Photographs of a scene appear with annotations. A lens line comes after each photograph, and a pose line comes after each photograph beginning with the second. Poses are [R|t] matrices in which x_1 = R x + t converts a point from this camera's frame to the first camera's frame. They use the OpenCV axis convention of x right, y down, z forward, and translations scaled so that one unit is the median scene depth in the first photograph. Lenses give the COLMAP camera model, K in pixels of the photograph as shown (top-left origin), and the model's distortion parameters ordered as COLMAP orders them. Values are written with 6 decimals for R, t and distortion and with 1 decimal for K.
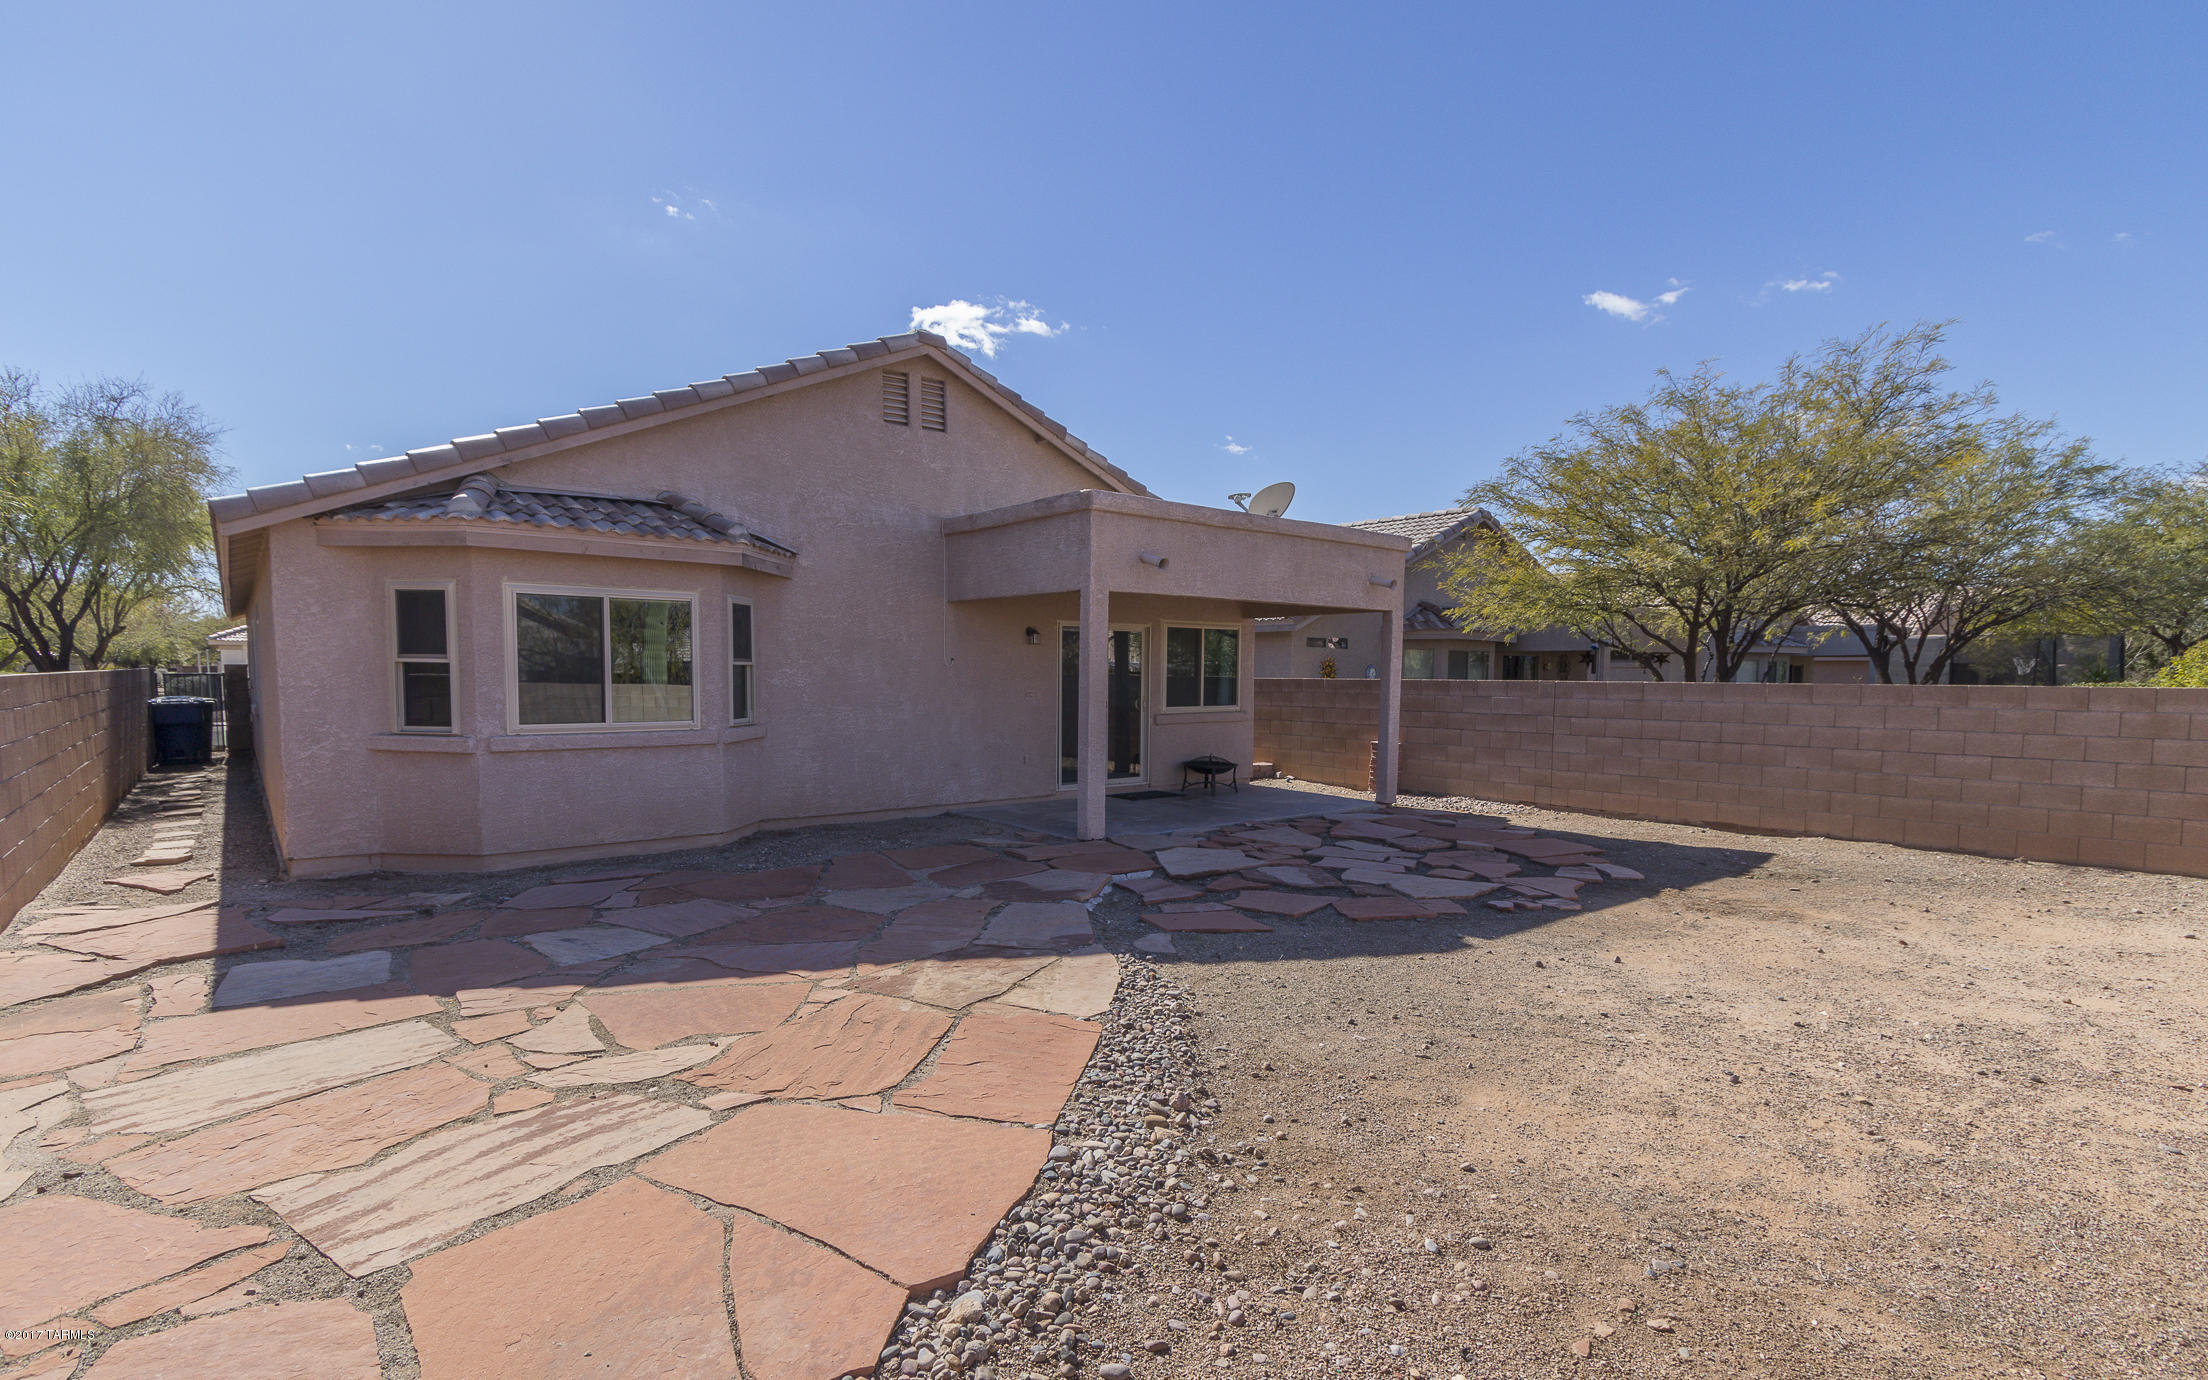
lens RADIAL K [[1046.0, 0, 1086.4], [0, 1046.0, 691.3], [0, 0, 1]] dist [0.002414, -0.000969]
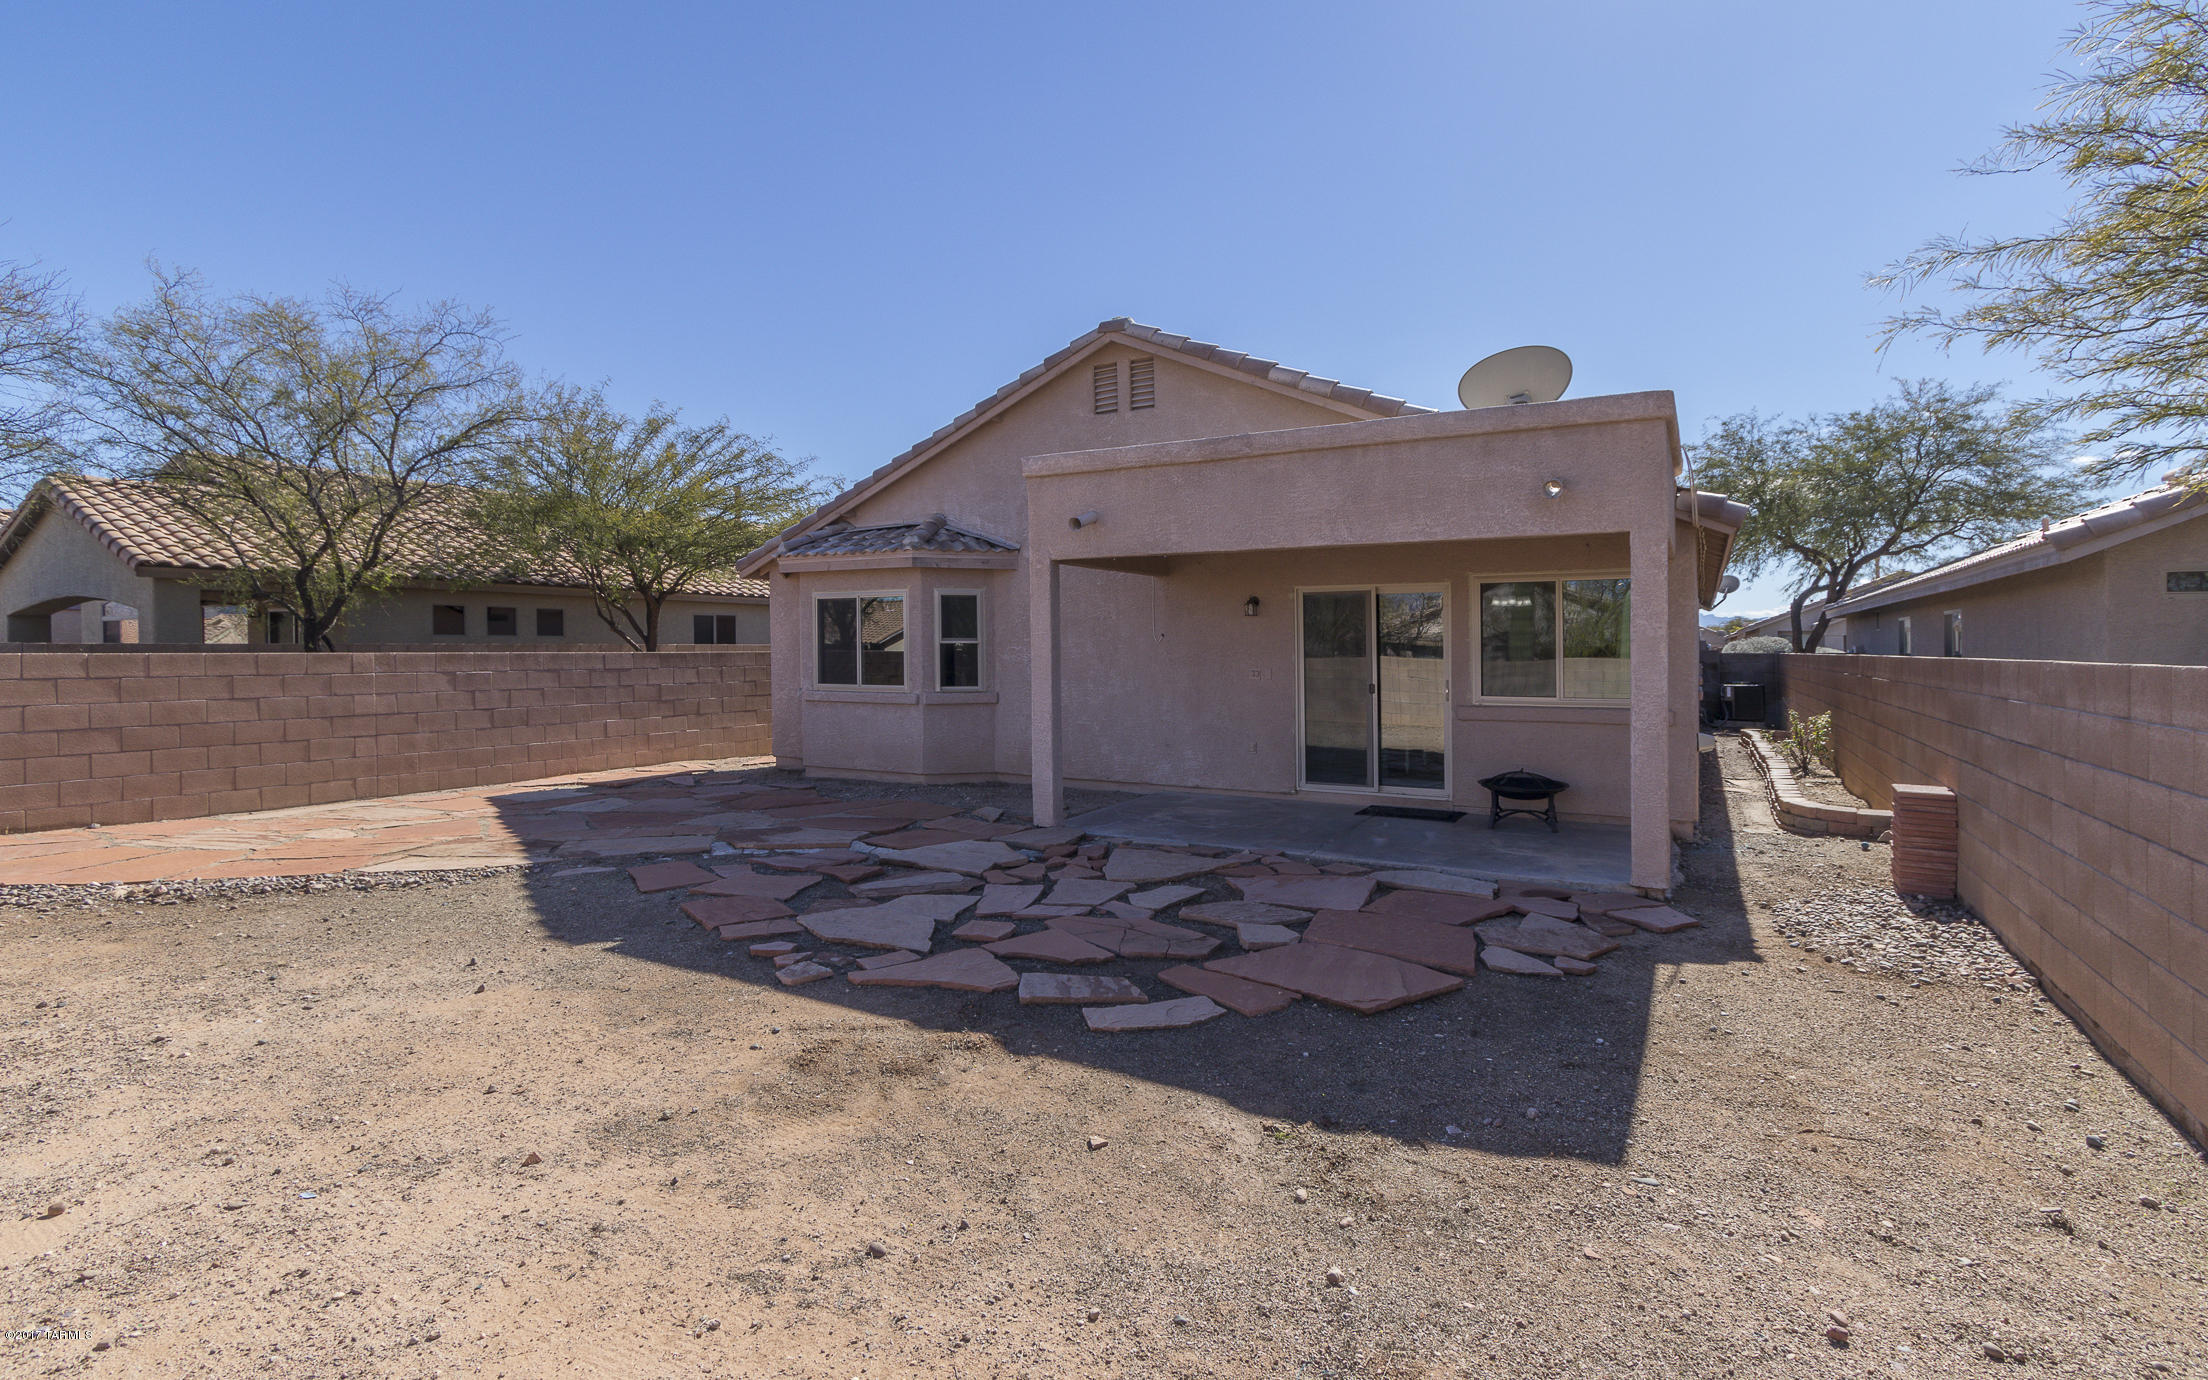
lens RADIAL K [[1046.0, 0, 1105.4], [0, 1046.0, 637.2], [0, 0, 1]] dist [0.002414, -0.000969]
pose [[0.371490, -0.014549, -0.928323, 0.837609], [-0.015152, 0.999649, -0.021730, -0.007558], [0.928313, 0.022138, 0.371139, 0.651428]]
